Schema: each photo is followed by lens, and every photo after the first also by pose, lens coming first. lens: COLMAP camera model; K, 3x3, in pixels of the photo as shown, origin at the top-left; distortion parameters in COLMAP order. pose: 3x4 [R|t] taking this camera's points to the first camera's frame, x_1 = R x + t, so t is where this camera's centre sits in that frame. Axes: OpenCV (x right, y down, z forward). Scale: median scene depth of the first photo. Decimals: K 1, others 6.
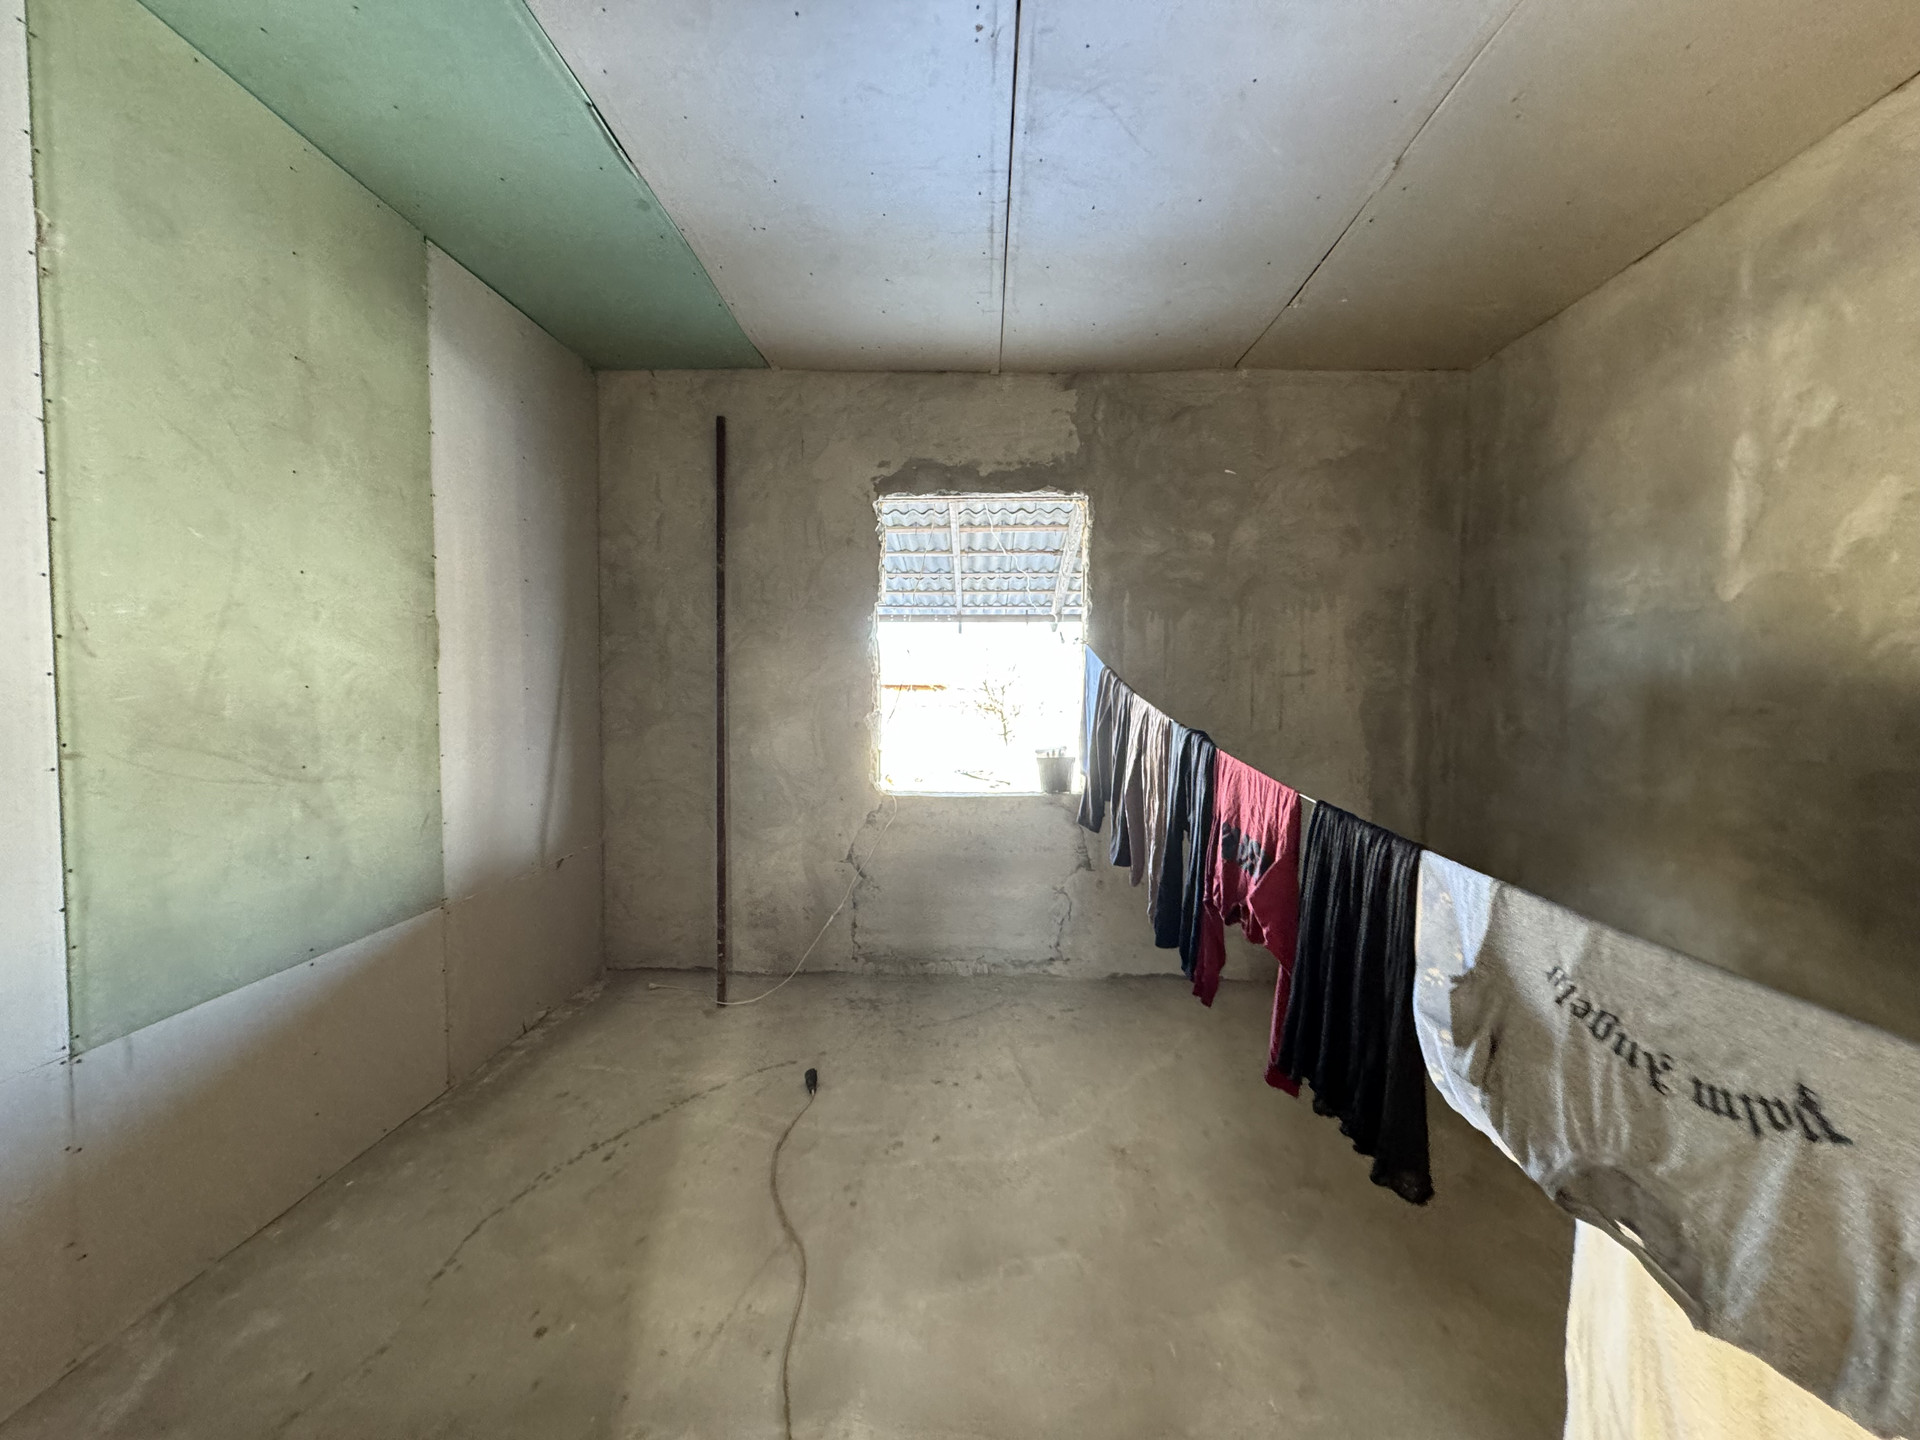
lens RADIAL K [[764.2, 0, 956.6], [0, 764.2, 716.4], [0, 0, 1]] dist [-0.000737, 0.000145]
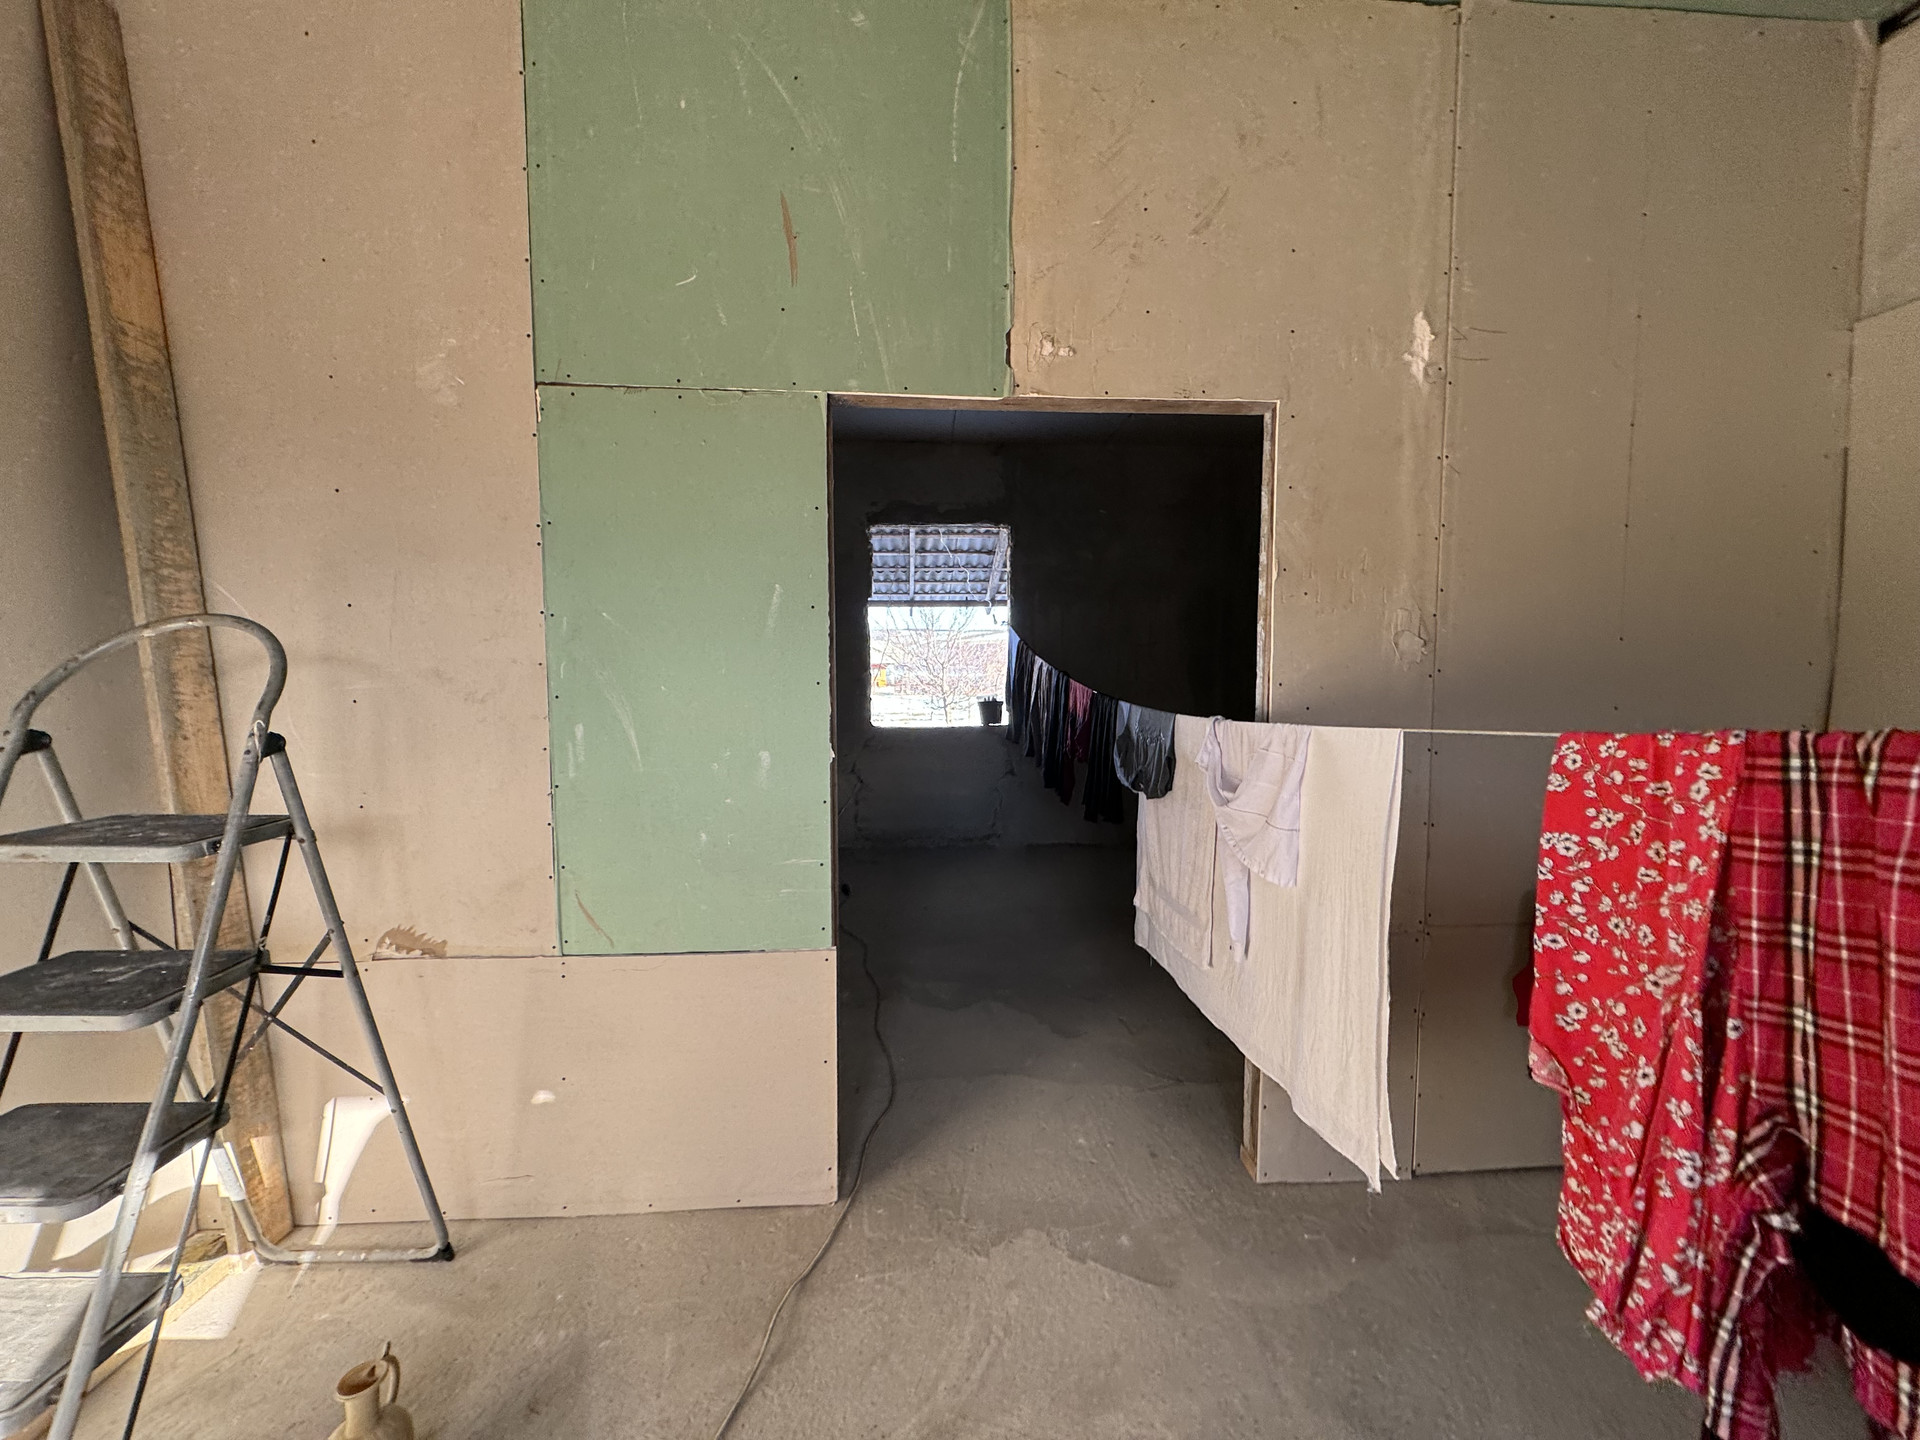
lens RADIAL K [[764.2, 0, 956.6], [0, 764.2, 716.4], [0, 0, 1]] dist [-0.000737, 0.000145]
pose [[0.996469, -0.012109, 0.083080, -0.059196], [0.009933, 0.999598, 0.026552, 0.042372], [-0.083368, -0.025633, 0.996189, -0.473097]]
